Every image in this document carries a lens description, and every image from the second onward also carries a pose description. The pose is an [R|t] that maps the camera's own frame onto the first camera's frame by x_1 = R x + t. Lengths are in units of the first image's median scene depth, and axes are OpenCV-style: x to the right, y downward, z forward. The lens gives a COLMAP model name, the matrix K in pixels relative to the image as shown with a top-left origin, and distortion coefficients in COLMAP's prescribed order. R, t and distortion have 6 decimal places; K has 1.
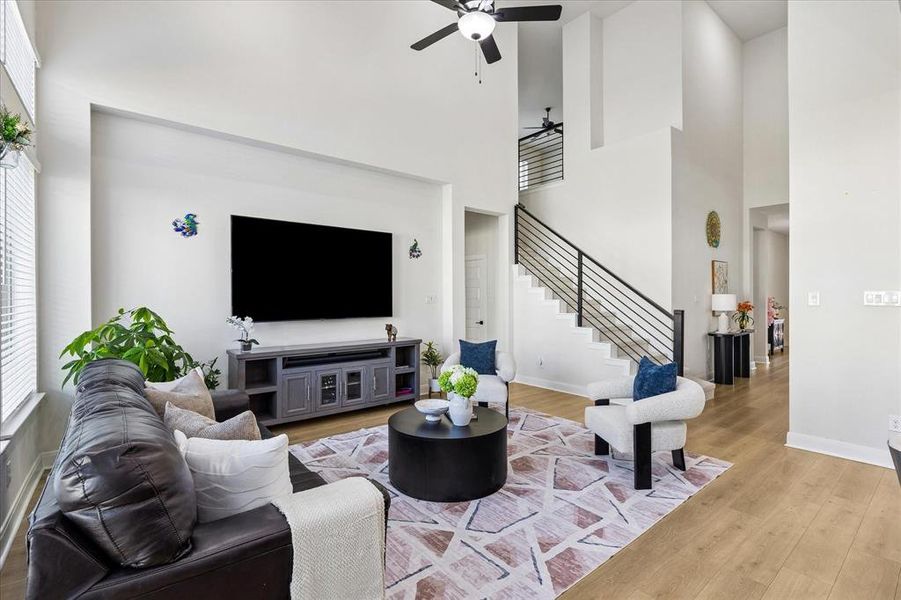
lens RADIAL K [[416.4, 0, 451.0], [0, 416.4, 298.2], [0, 0, 1]] dist [0.001979, 0.000190]
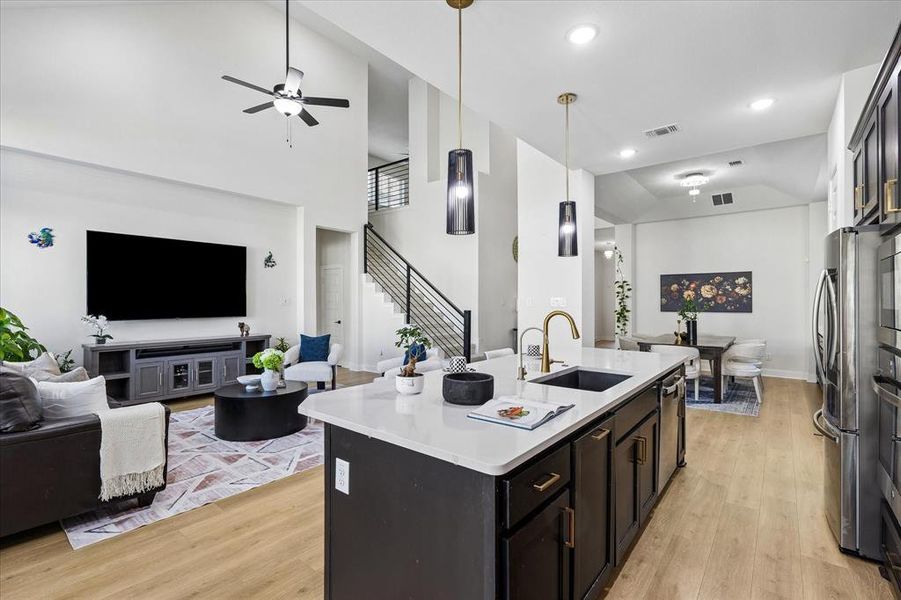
lens RADIAL K [[411.6, 0, 450.5], [0, 411.6, 300.0], [0, 0, 1]] dist [0.000704, -0.000159]
pose [[0.977957, 0.004701, 0.208754, 0.237866], [-0.003836, 0.999982, -0.004550, 0.000665], [-0.208771, 0.003649, 0.977958, -0.357806]]
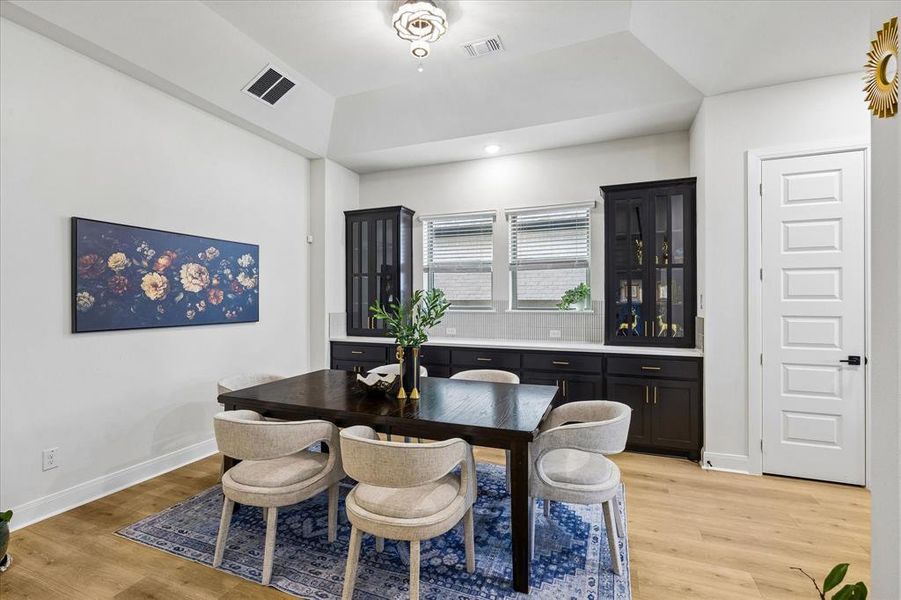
lens RADIAL K [[411.6, 0, 450.5], [0, 411.6, 300.0], [0, 0, 1]] dist [0.000704, -0.000159]
pose [[-0.497121, 0.006440, 0.867658, 0.816888], [0.005104, 0.999977, -0.004498, -0.001607], [-0.867666, 0.002192, -0.497142, 1.188753]]
